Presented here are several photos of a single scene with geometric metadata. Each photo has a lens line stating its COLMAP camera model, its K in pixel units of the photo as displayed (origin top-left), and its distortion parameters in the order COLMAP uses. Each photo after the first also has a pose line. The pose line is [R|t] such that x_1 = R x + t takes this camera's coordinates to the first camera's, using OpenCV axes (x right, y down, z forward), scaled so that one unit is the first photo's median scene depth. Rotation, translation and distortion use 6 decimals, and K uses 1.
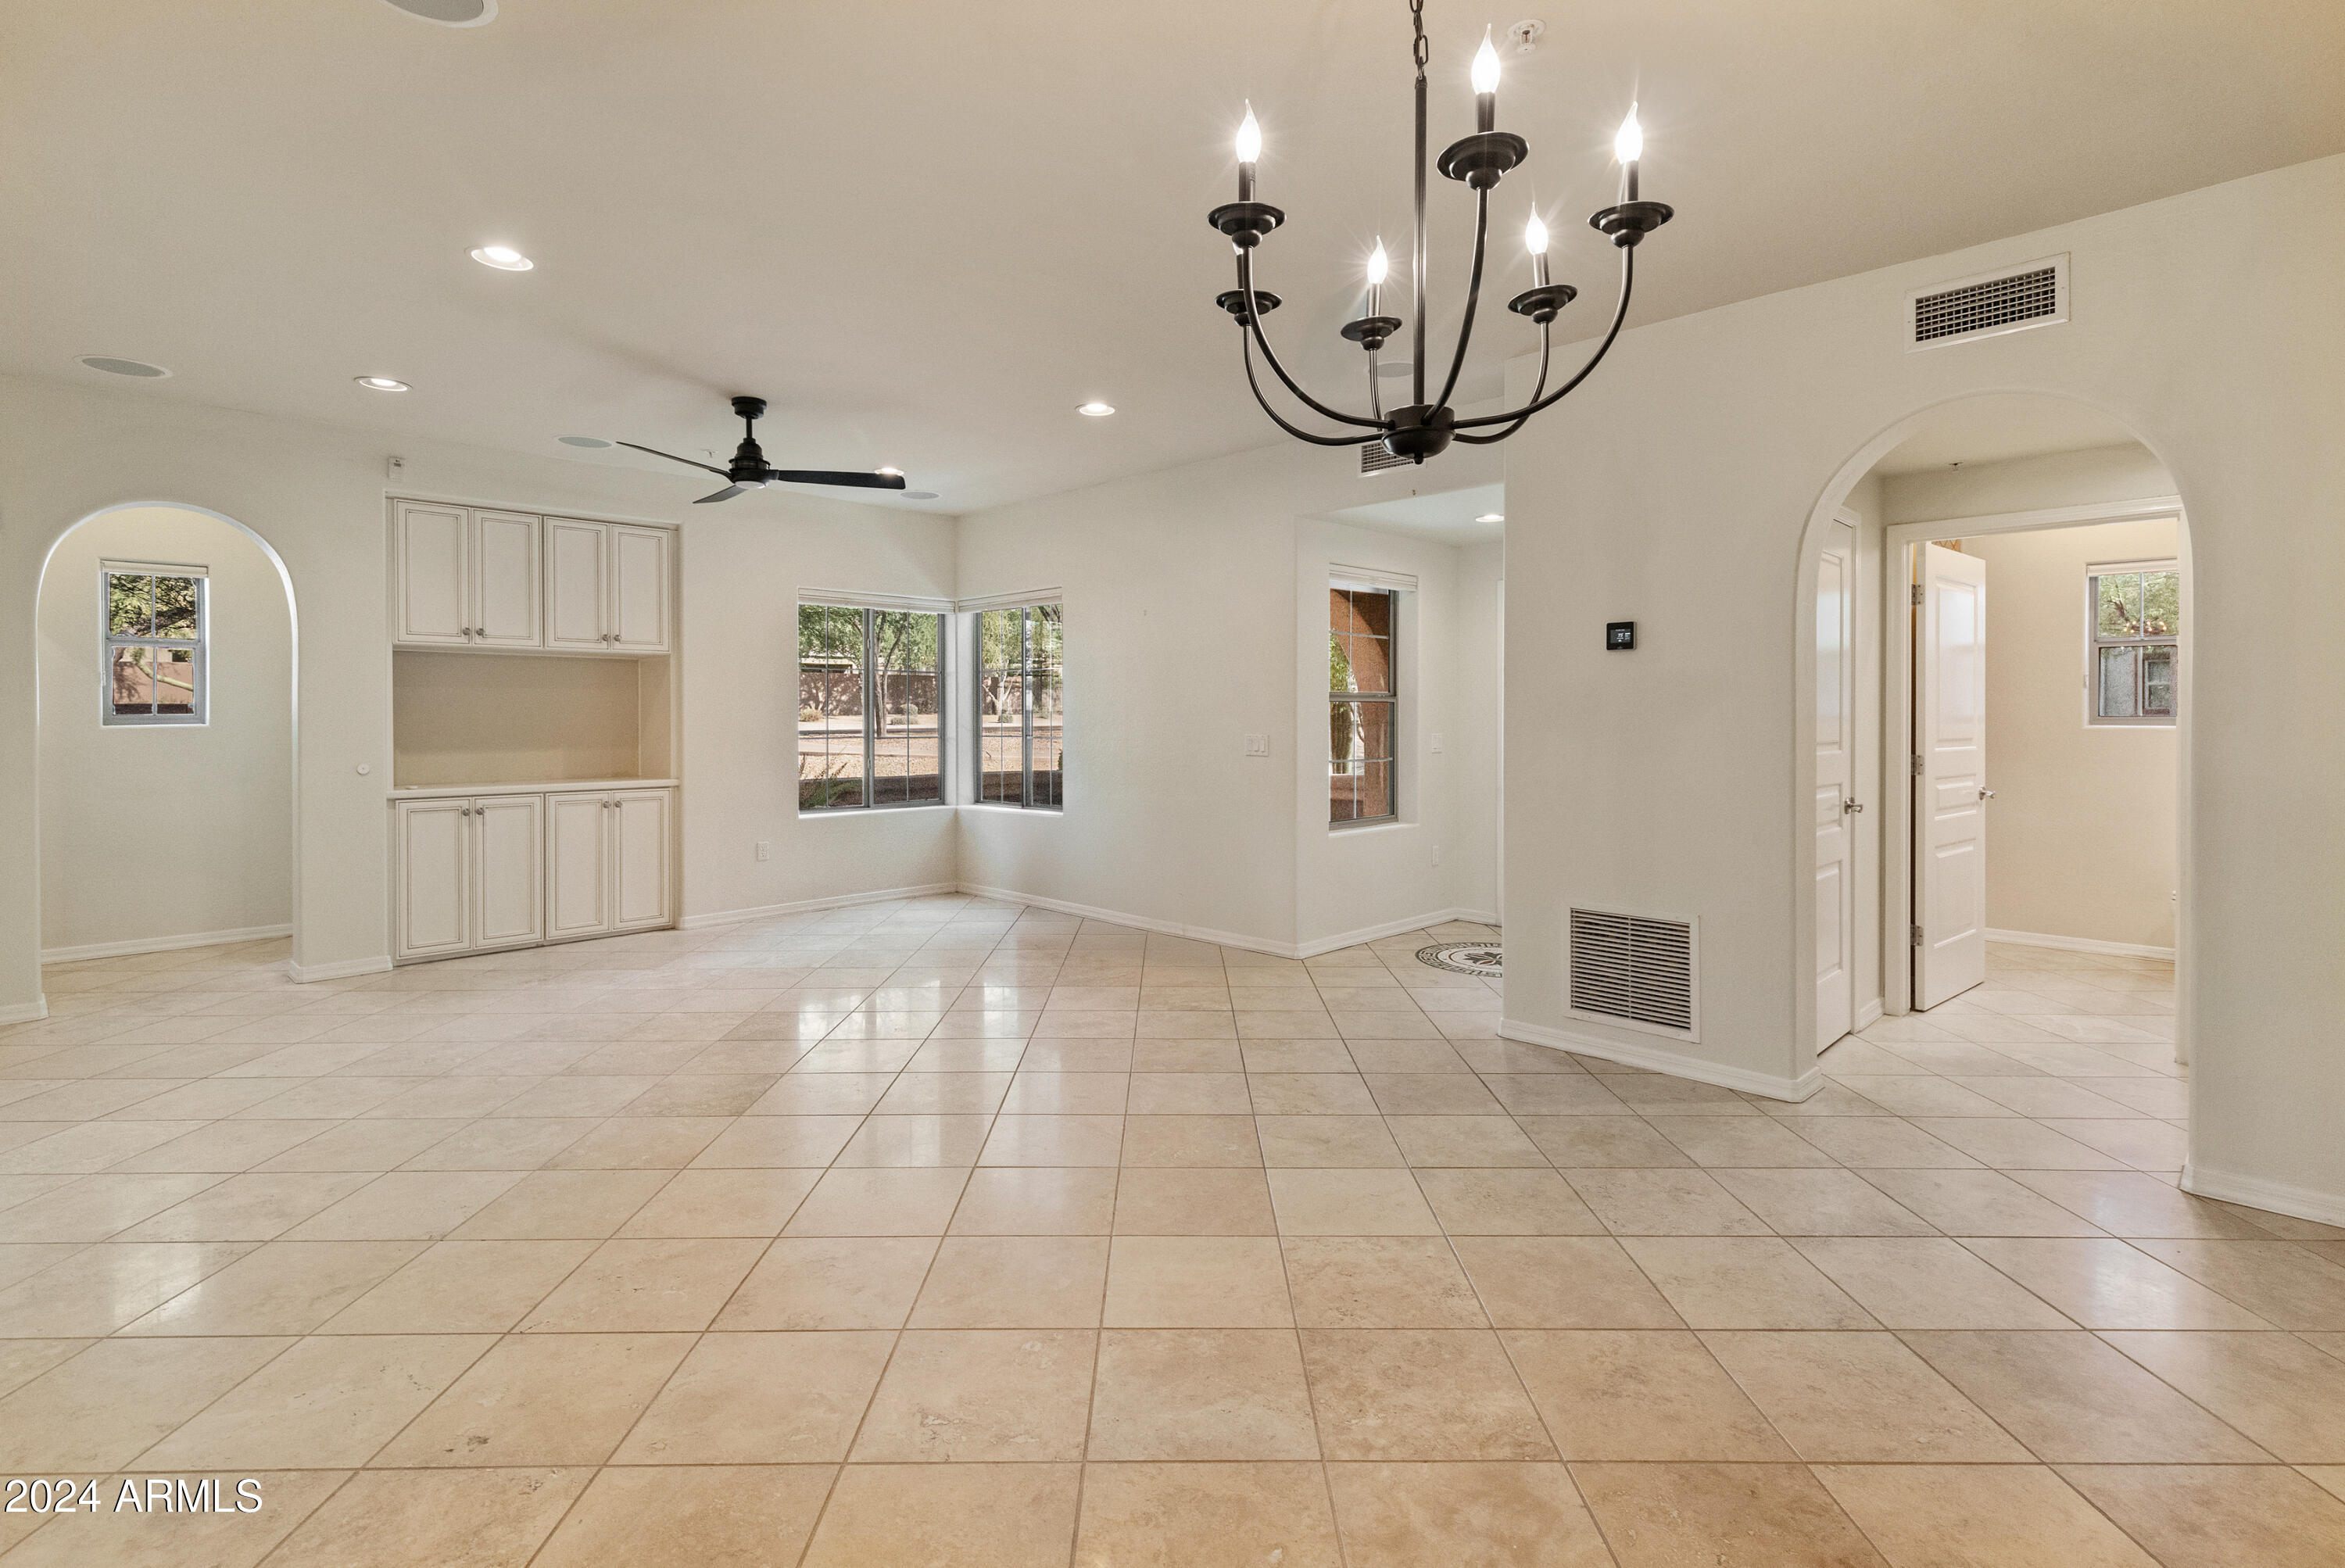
lens RADIAL K [[1097.1, 0, 1173.1], [0, 1097.1, 717.5], [0, 0, 1]] dist [0.003332, 0.000122]
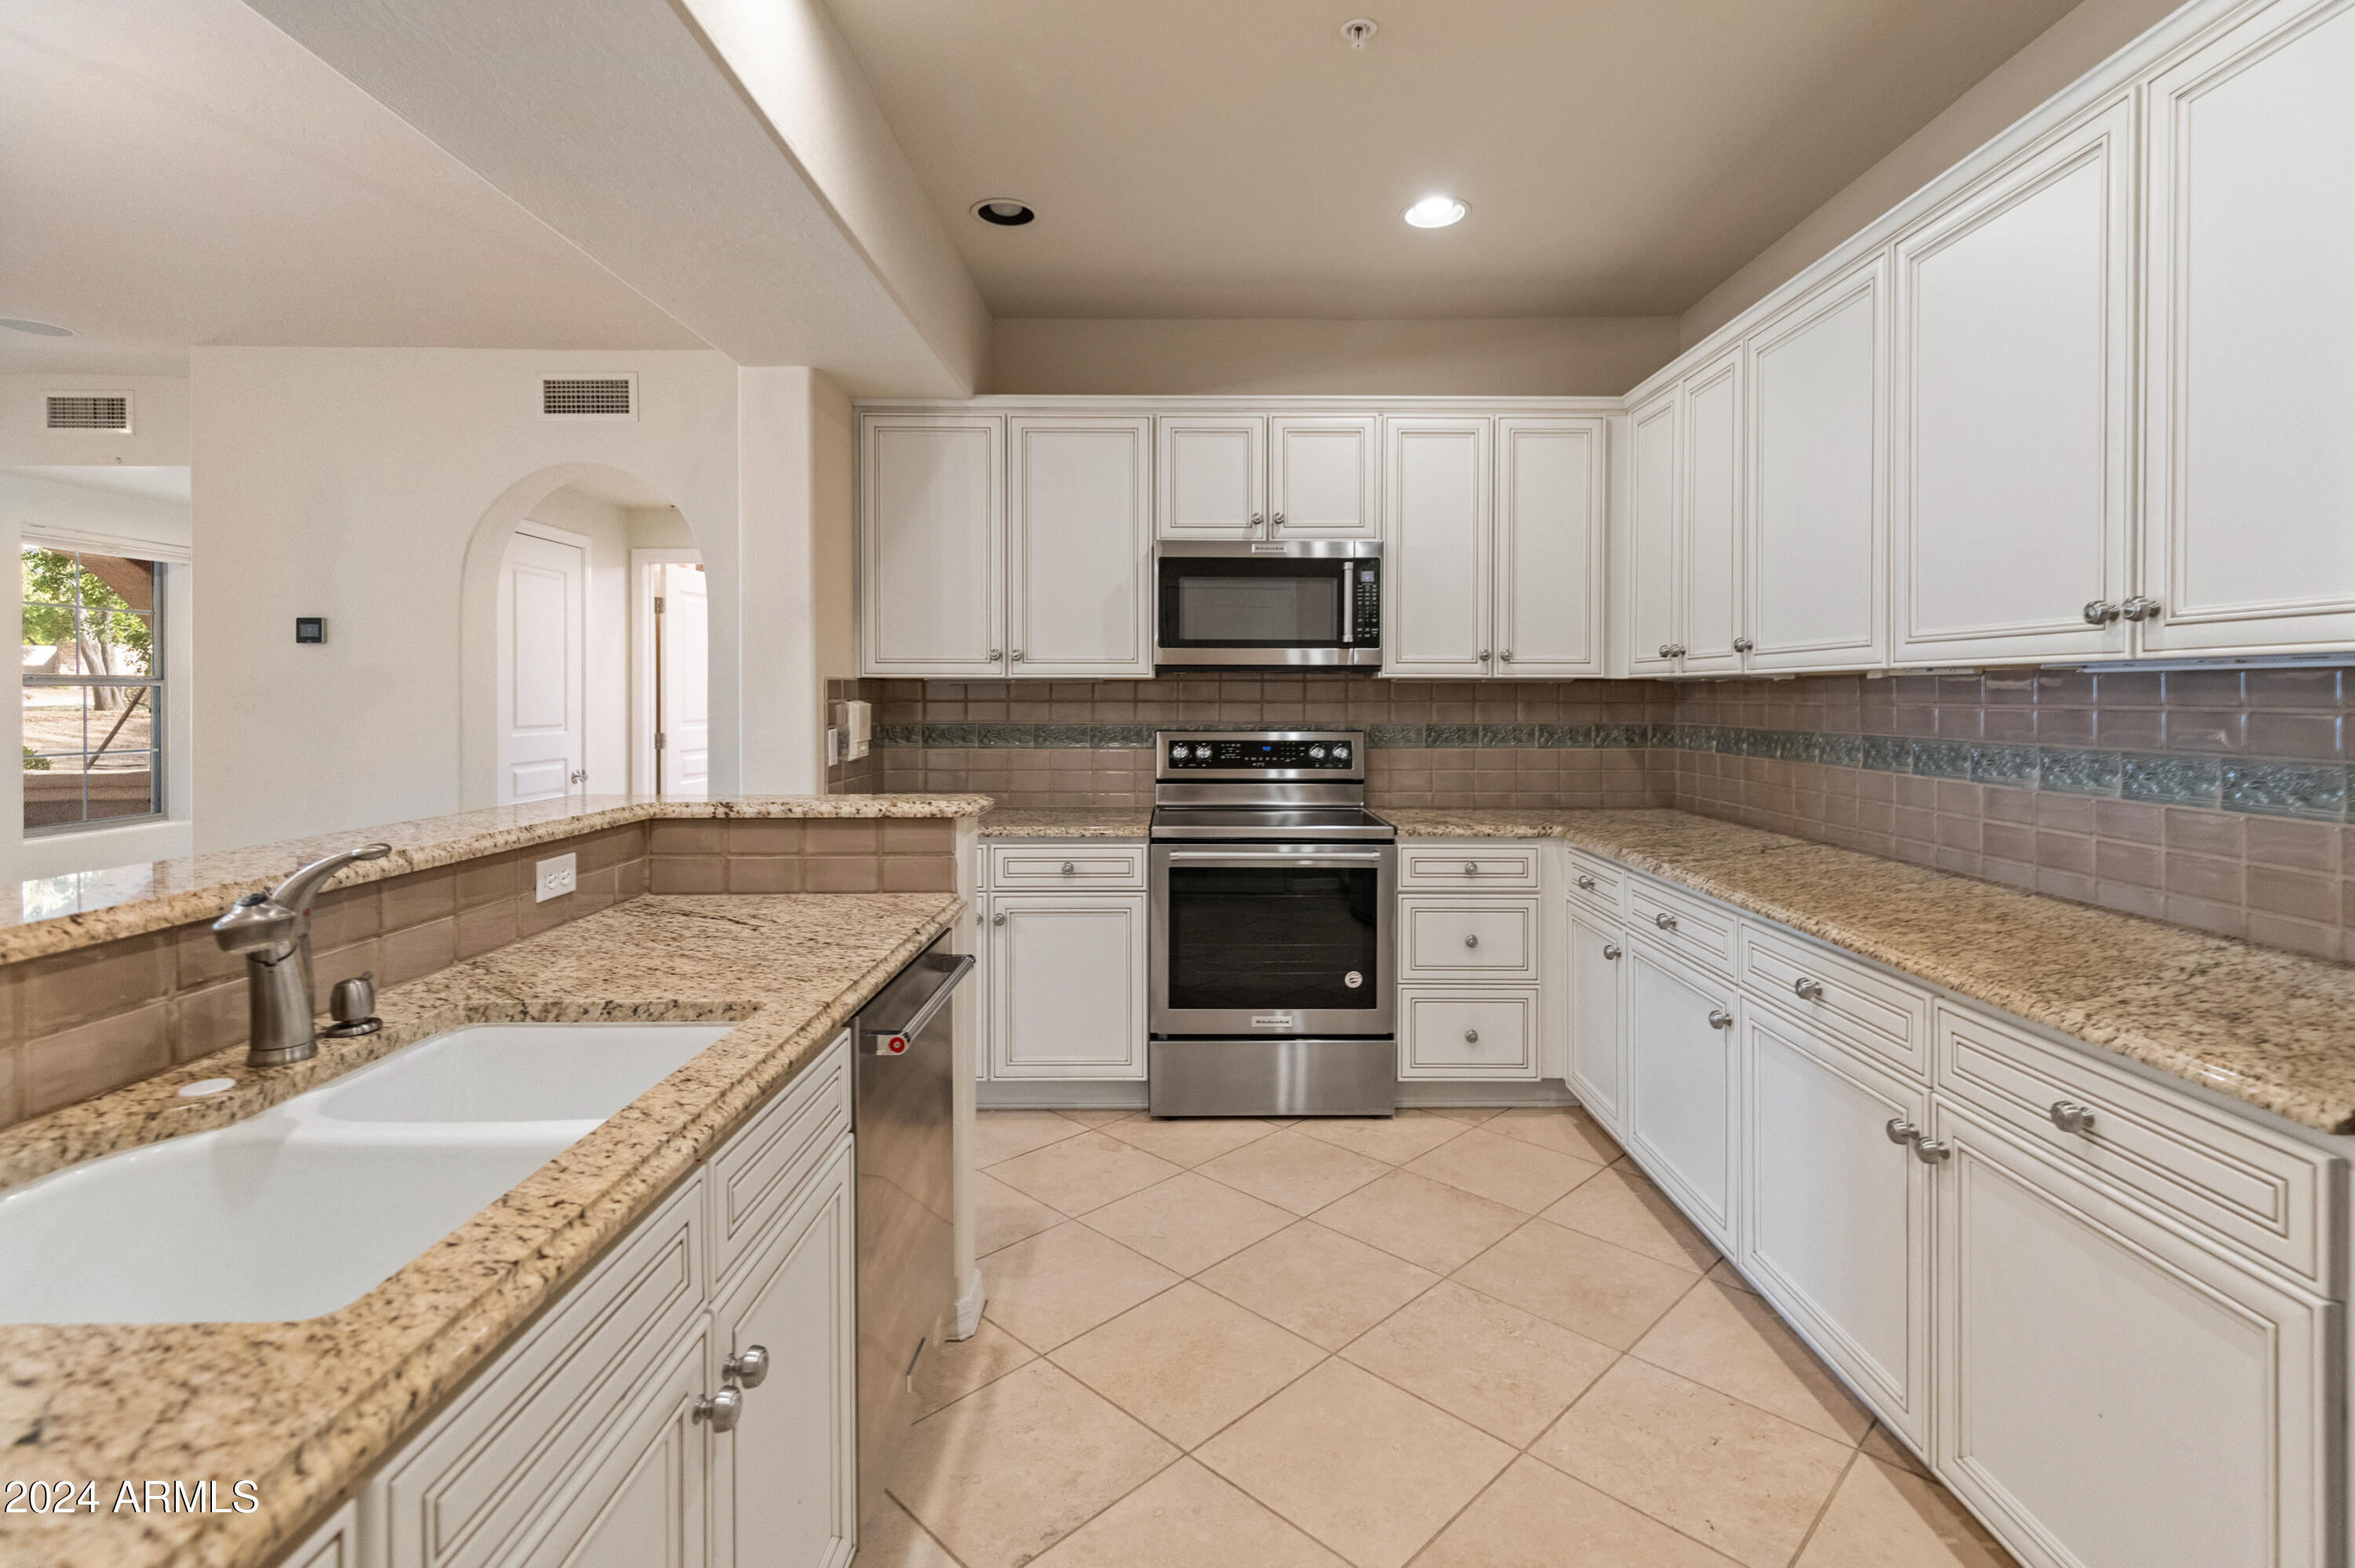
lens RADIAL K [[1122.2, 0, 1182.9], [0, 1122.2, 696.1], [0, 0, 1]] dist [0.010320, -0.001959]
pose [[0.705153, 0.002535, 0.709051, 0.185780], [-0.001715, 0.999997, -0.001870, -0.007519], [-0.709053, 0.000103, 0.705155, -0.313748]]
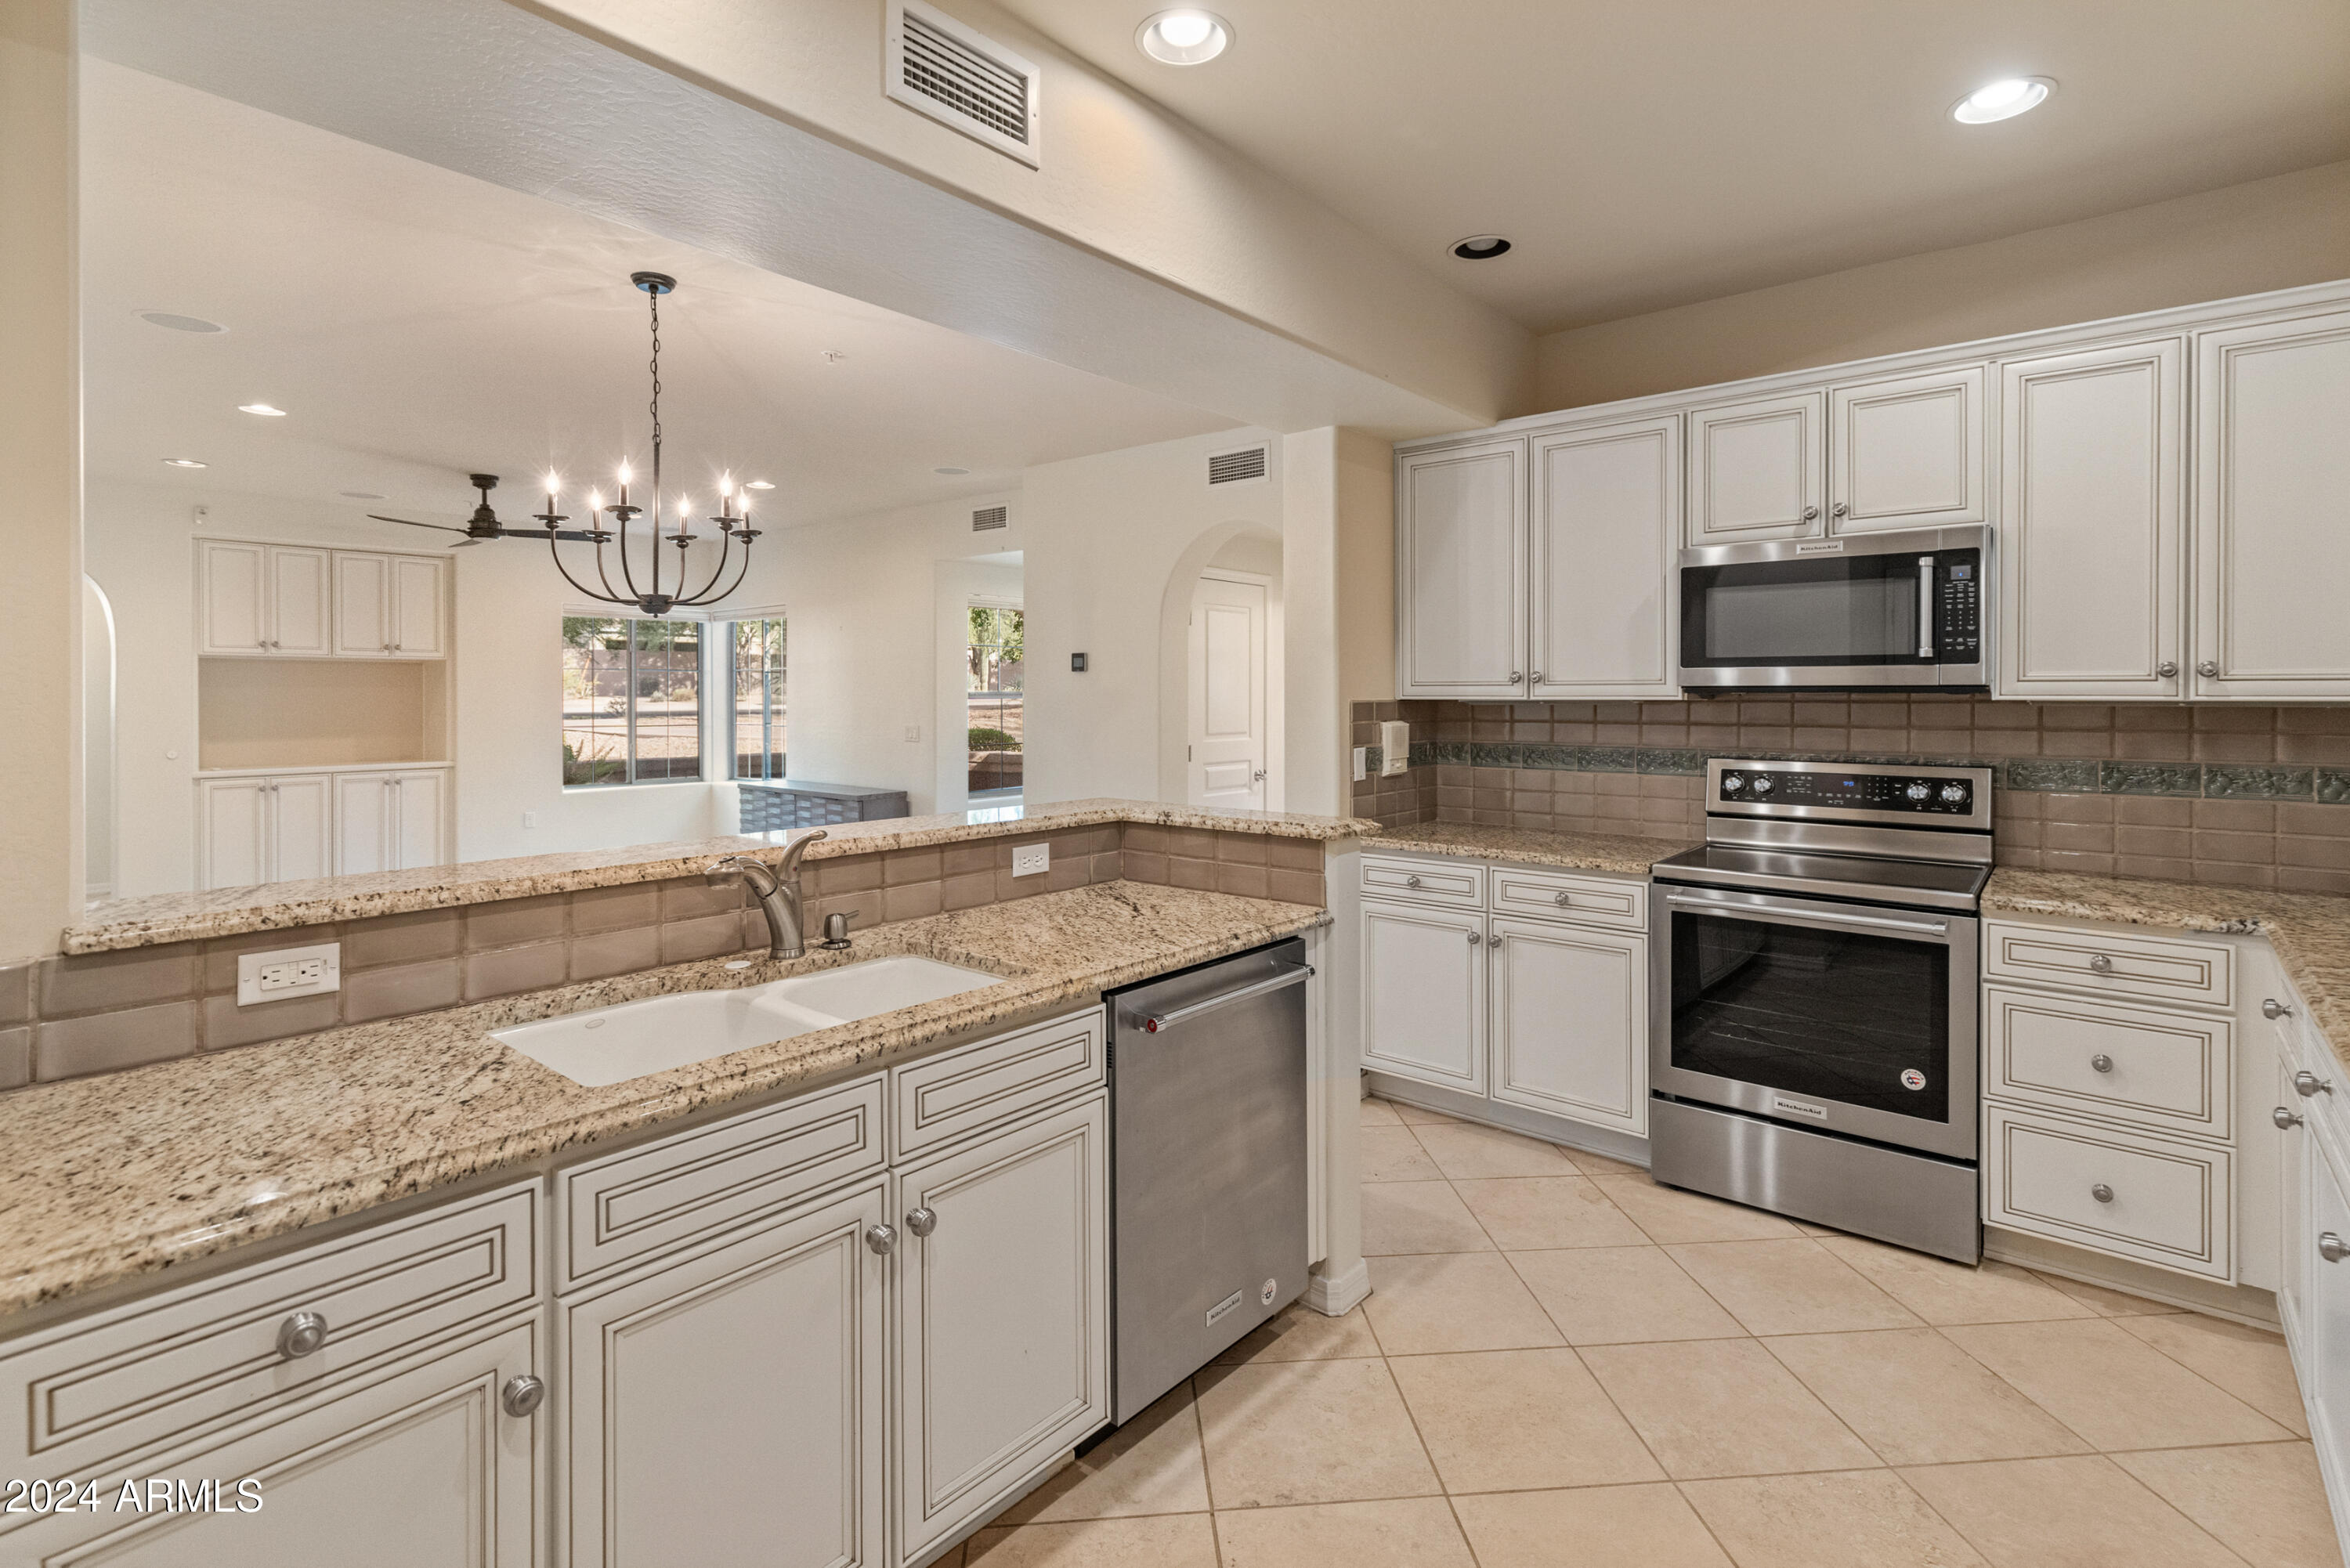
lens RADIAL K [[1122.7, 0, 1185.9], [0, 1122.7, 689.5], [0, 0, 1]] dist [0.009467, -0.000647]
pose [[0.996644, 0.000692, 0.081857, 0.349518], [-0.000324, 0.999990, -0.004510, -0.024801], [-0.081860, 0.004468, 0.996634, -0.429615]]
